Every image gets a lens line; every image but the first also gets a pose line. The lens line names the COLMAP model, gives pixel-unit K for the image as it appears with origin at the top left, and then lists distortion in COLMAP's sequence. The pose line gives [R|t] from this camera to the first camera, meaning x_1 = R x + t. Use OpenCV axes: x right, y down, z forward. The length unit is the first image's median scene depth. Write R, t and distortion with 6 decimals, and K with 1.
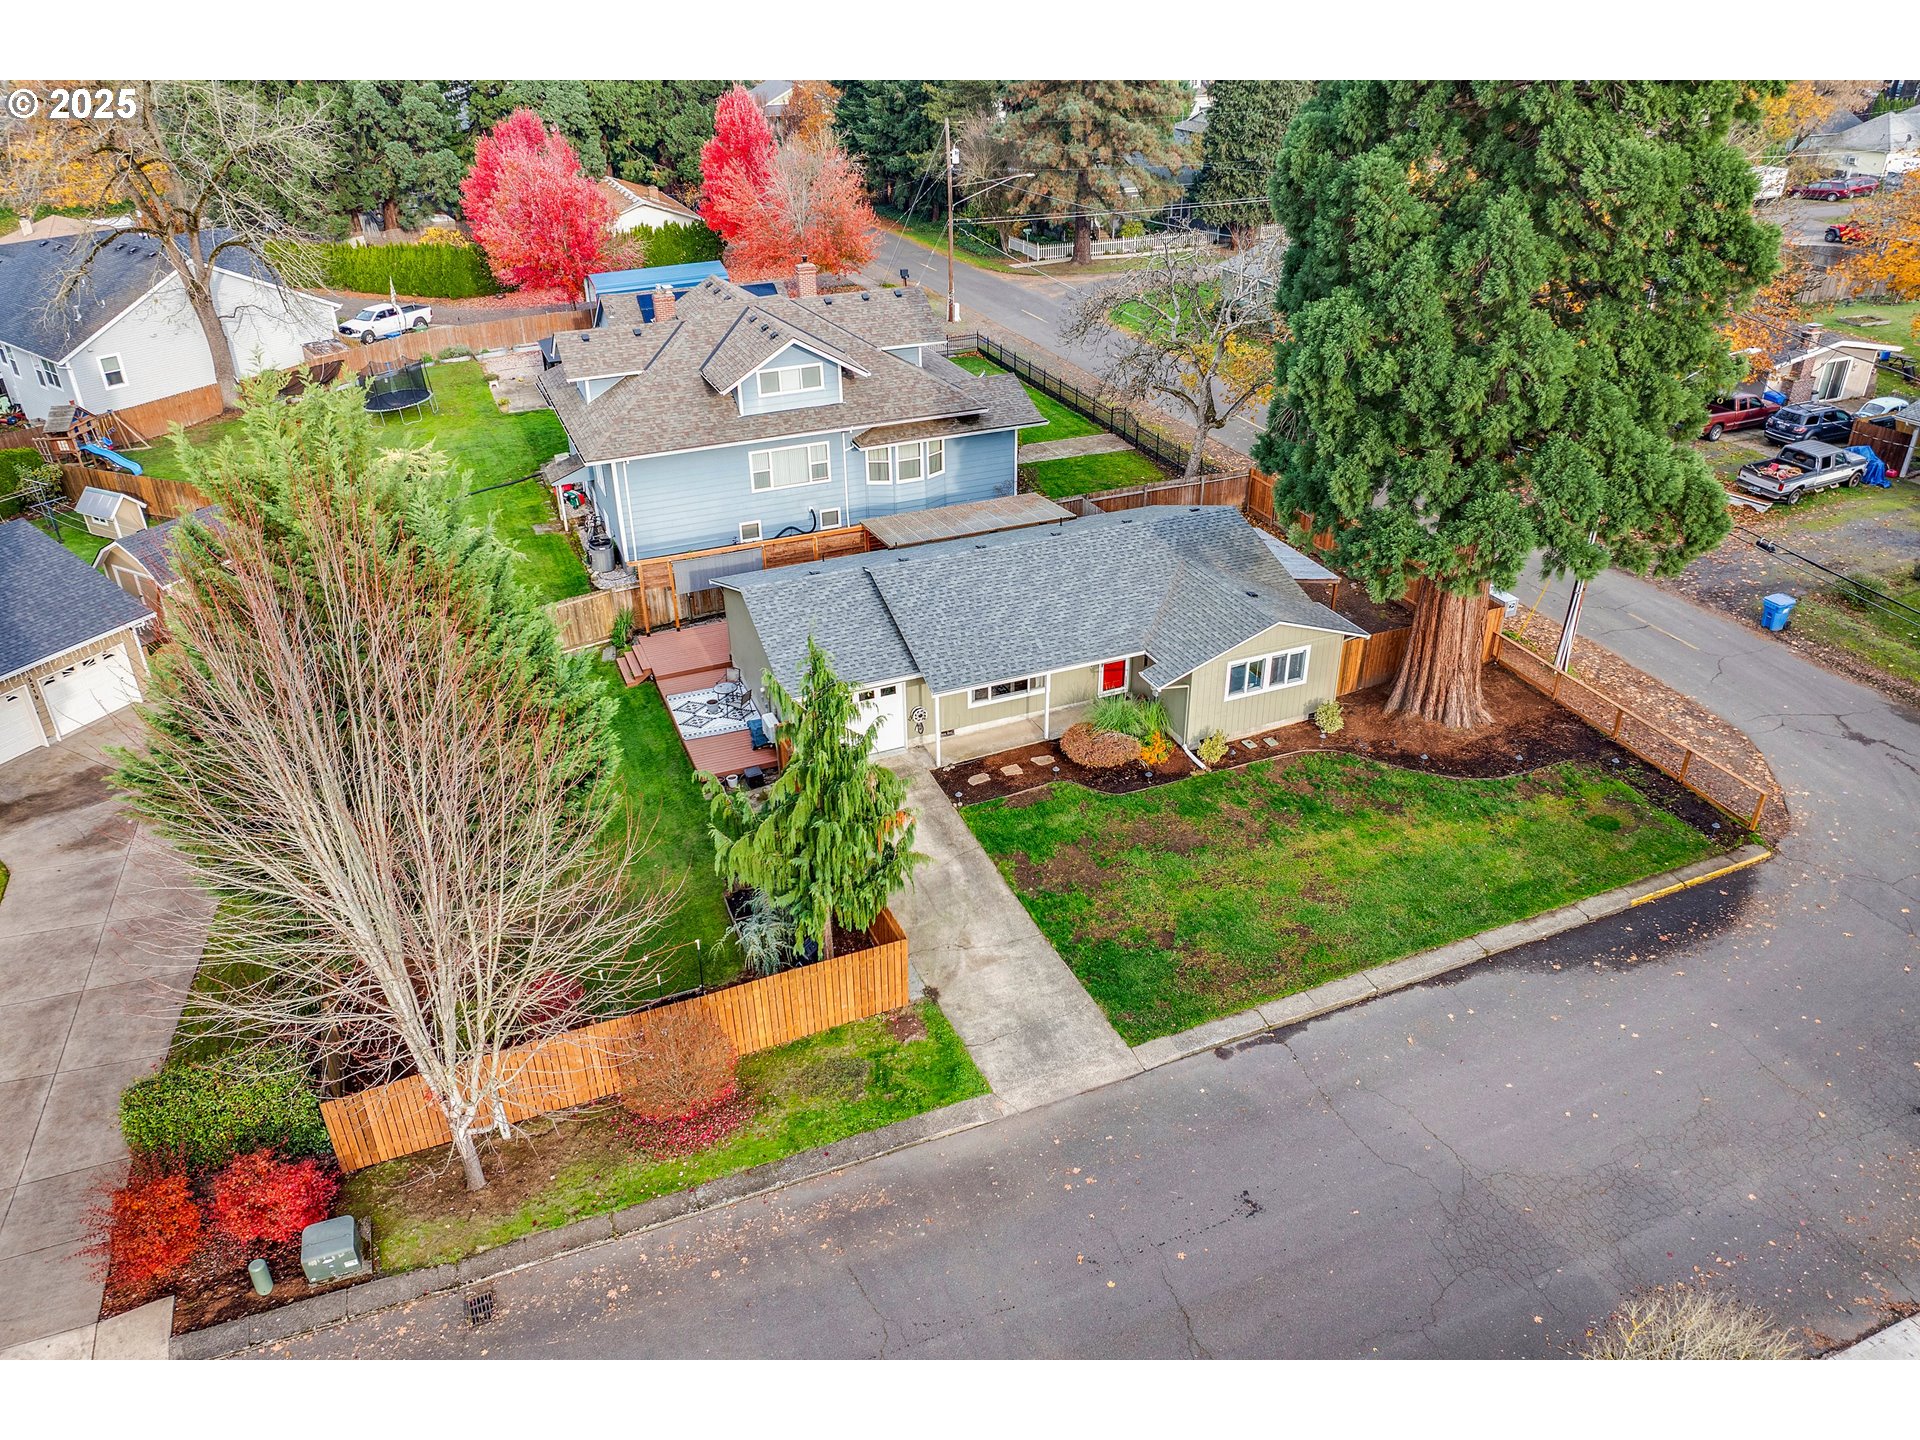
lens RADIAL K [[1353.6, 0, 958.3], [0, 1353.6, 719.4], [0, 0, 1]] dist [-0.045993, 0.007162]
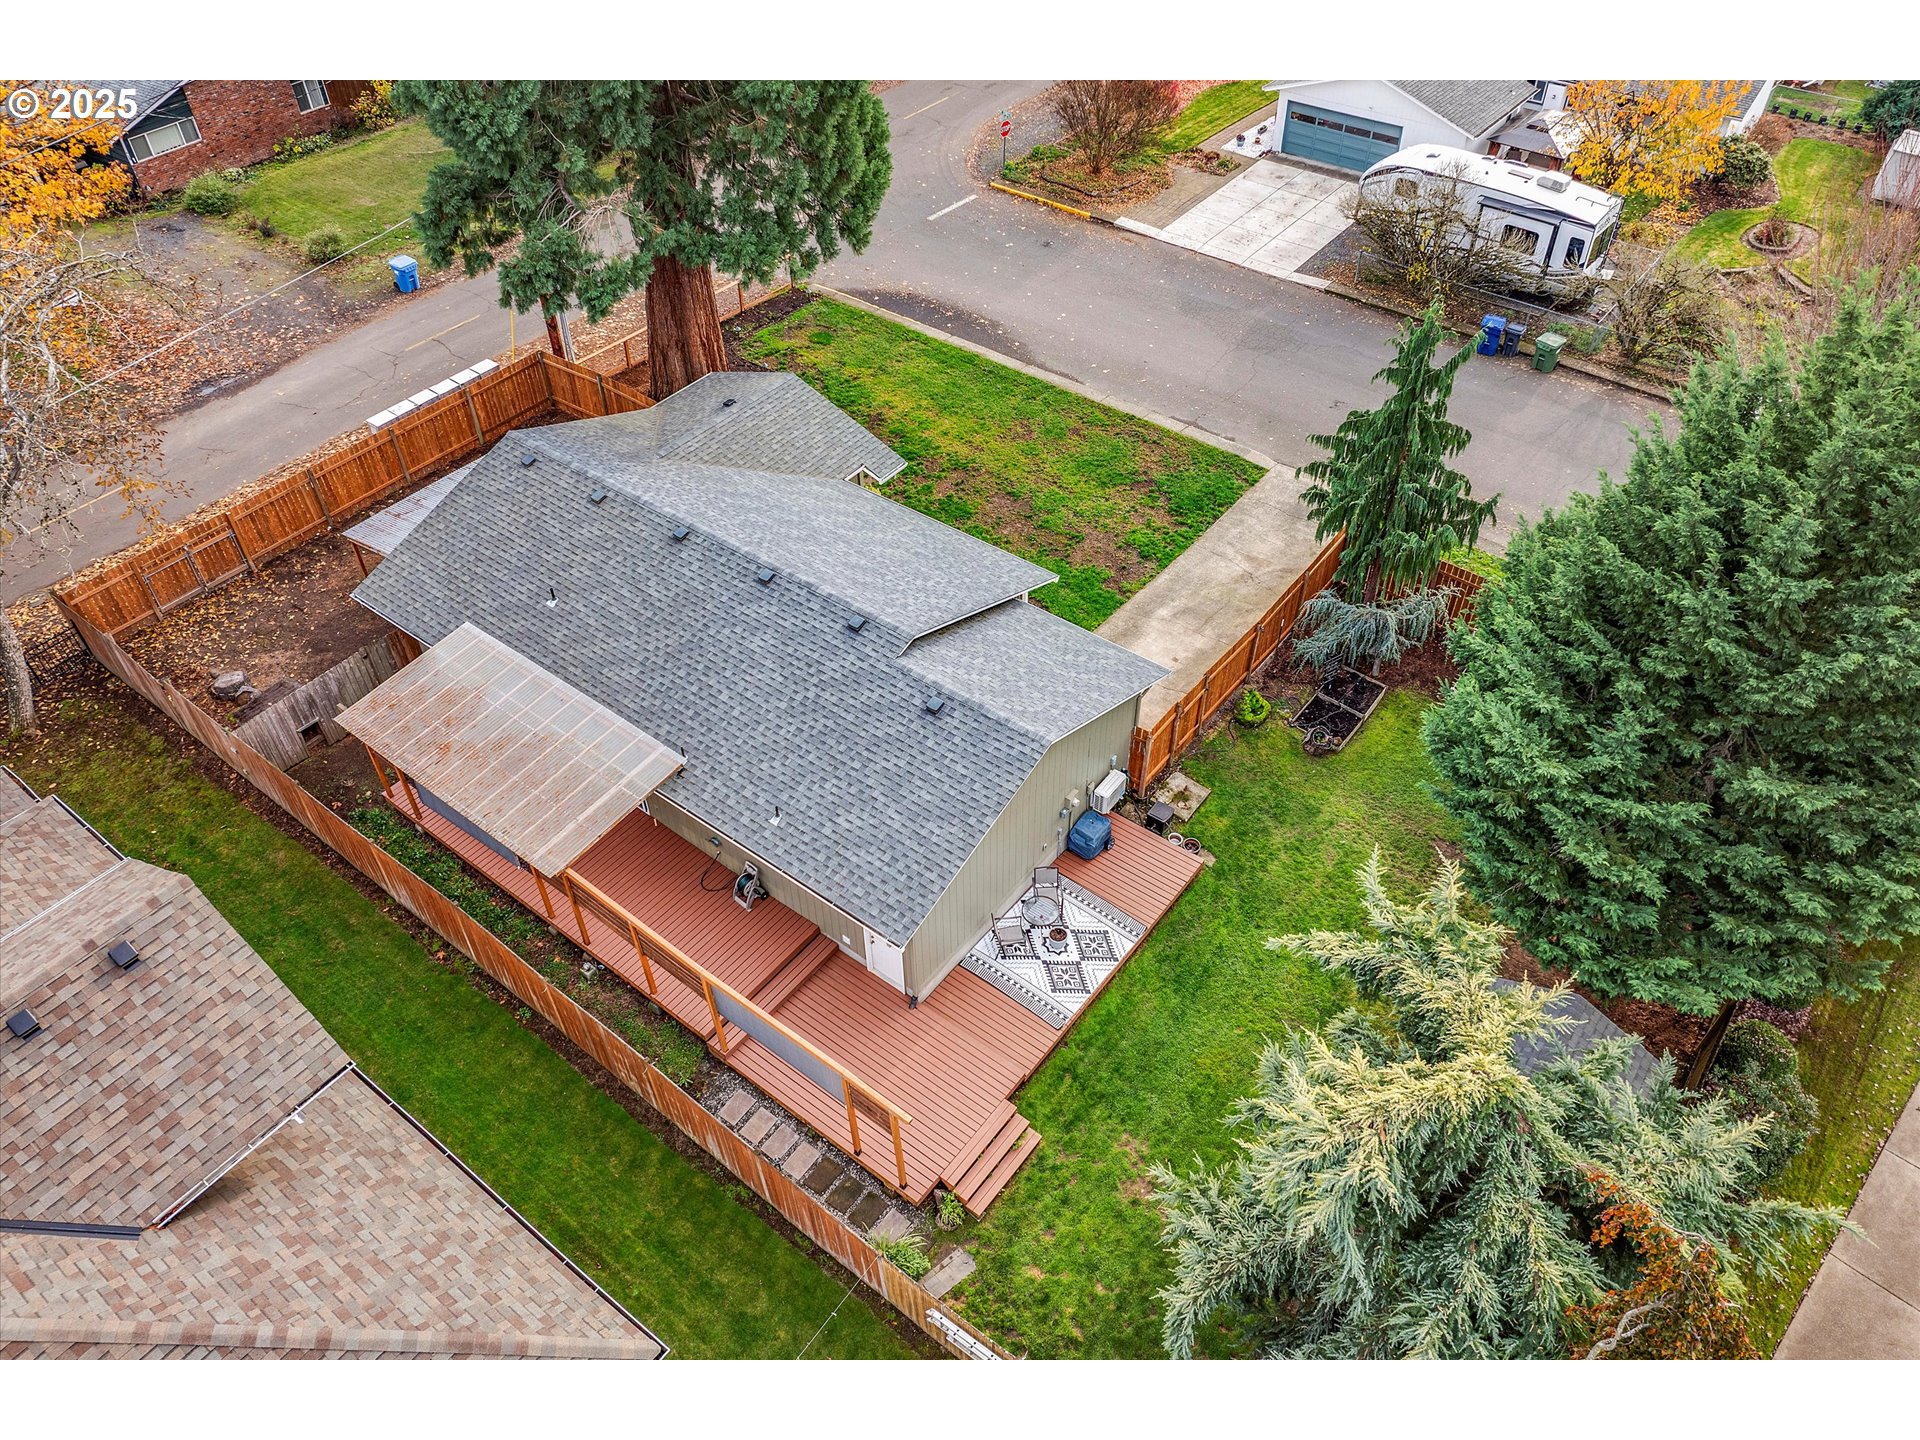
lens RADIAL K [[1353.6, 0, 966.4], [0, 1353.6, 713.5], [0, 0, 1]] dist [-0.045993, 0.007162]
pose [[-0.502634, -0.583119, 0.638225, -0.593019], [0.445459, 0.458006, 0.769283, -0.670267], [-0.740895, 0.670971, 0.029546, 1.098575]]
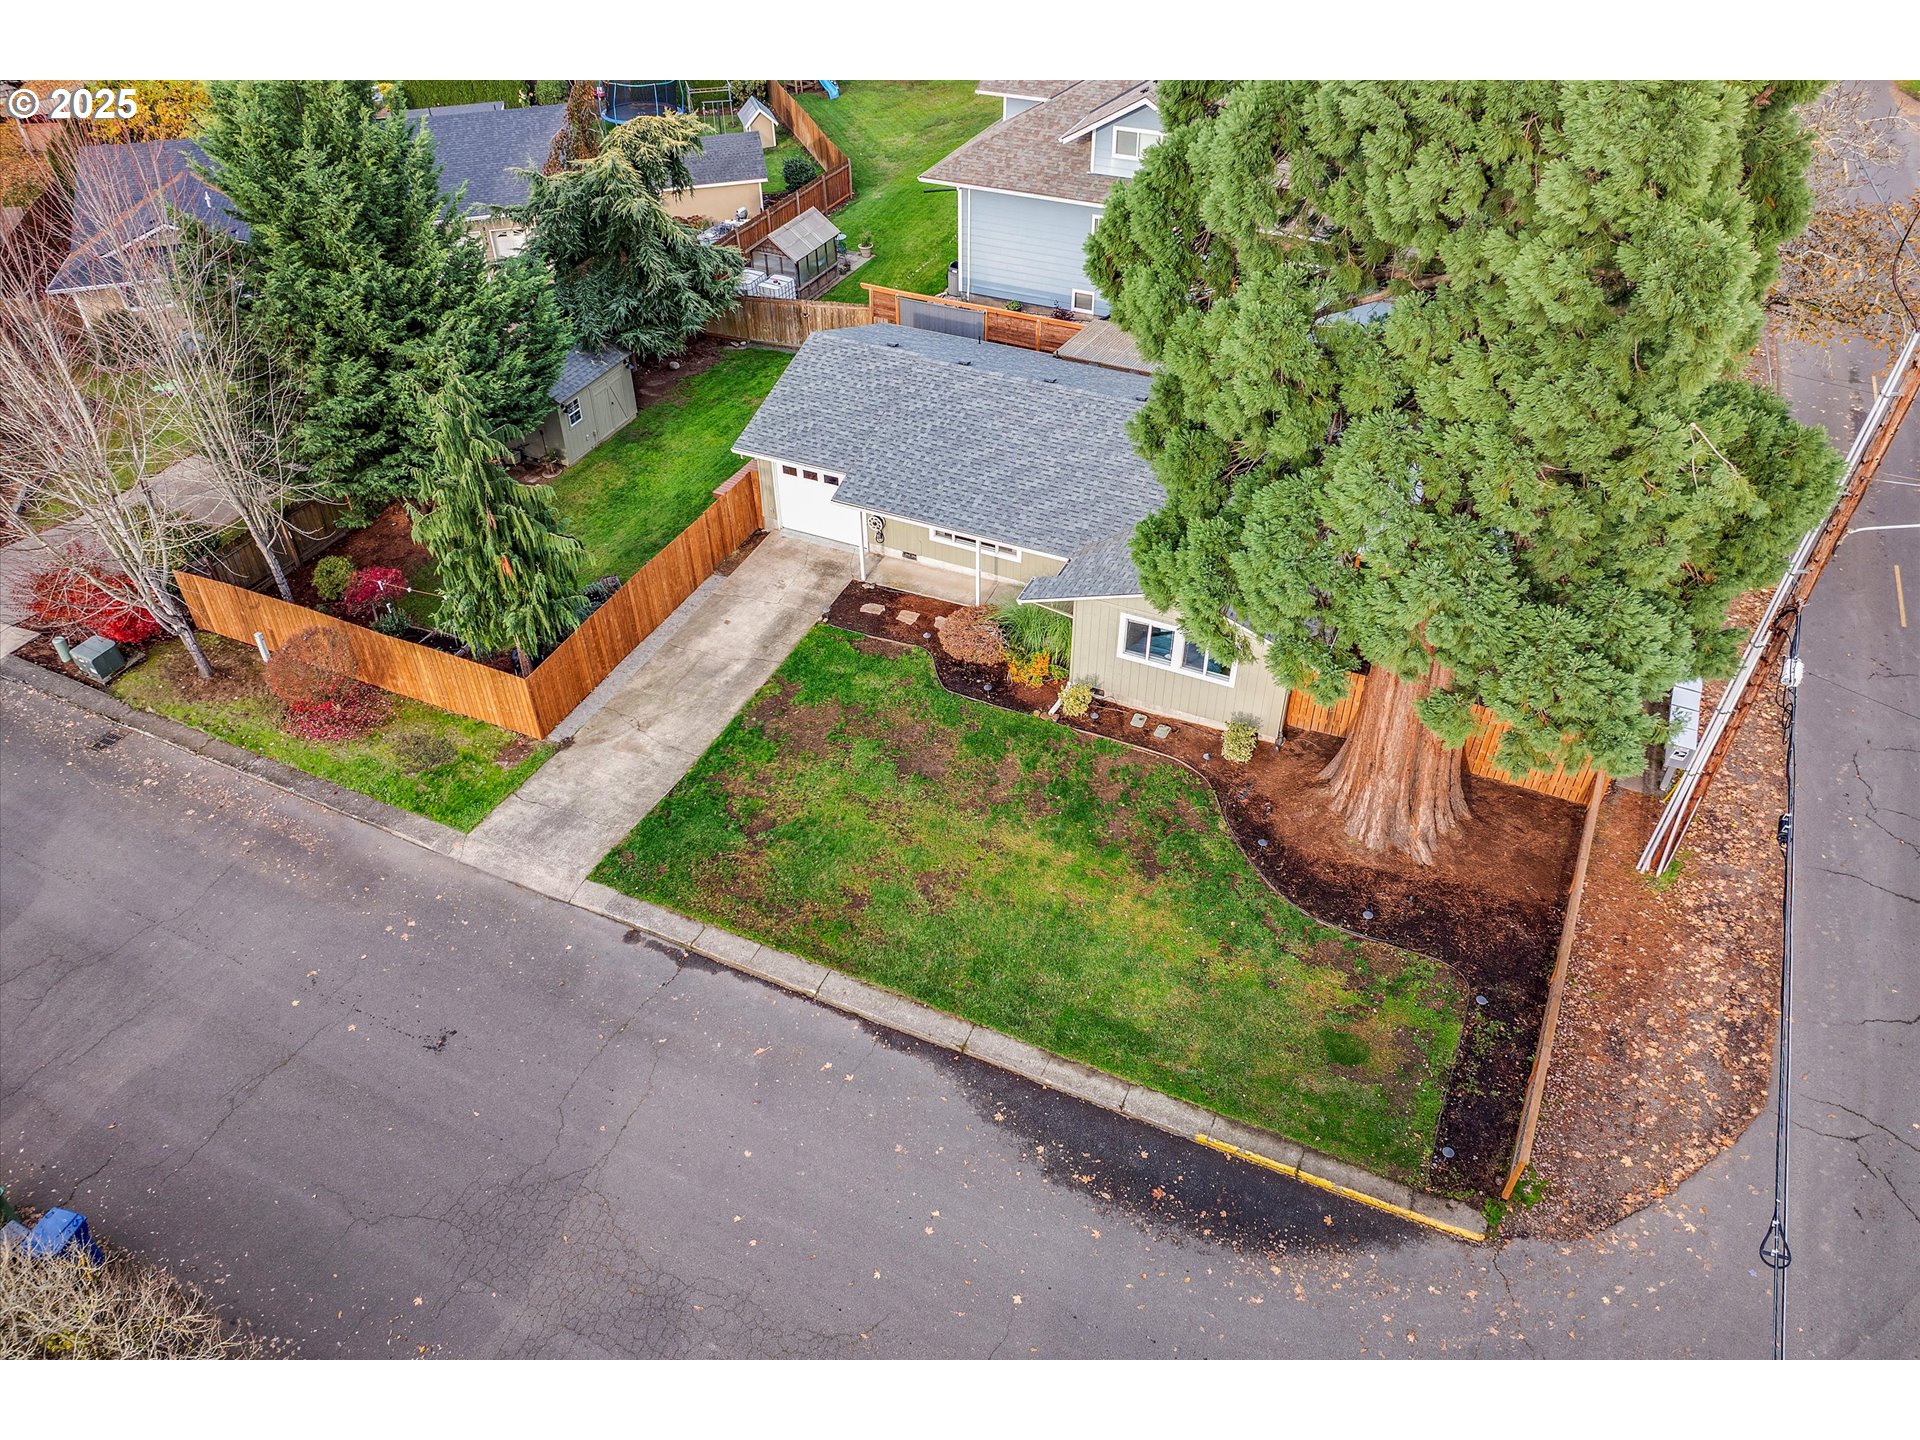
lens RADIAL K [[1353.6, 0, 955.7], [0, 1353.6, 719.6], [0, 0, 1]] dist [-0.045993, 0.007162]
pose [[0.673052, 0.480774, -0.562012, 0.656278], [-0.363383, 0.876811, 0.314891, -0.216866], [0.644169, -0.007712, 0.764844, 0.342862]]
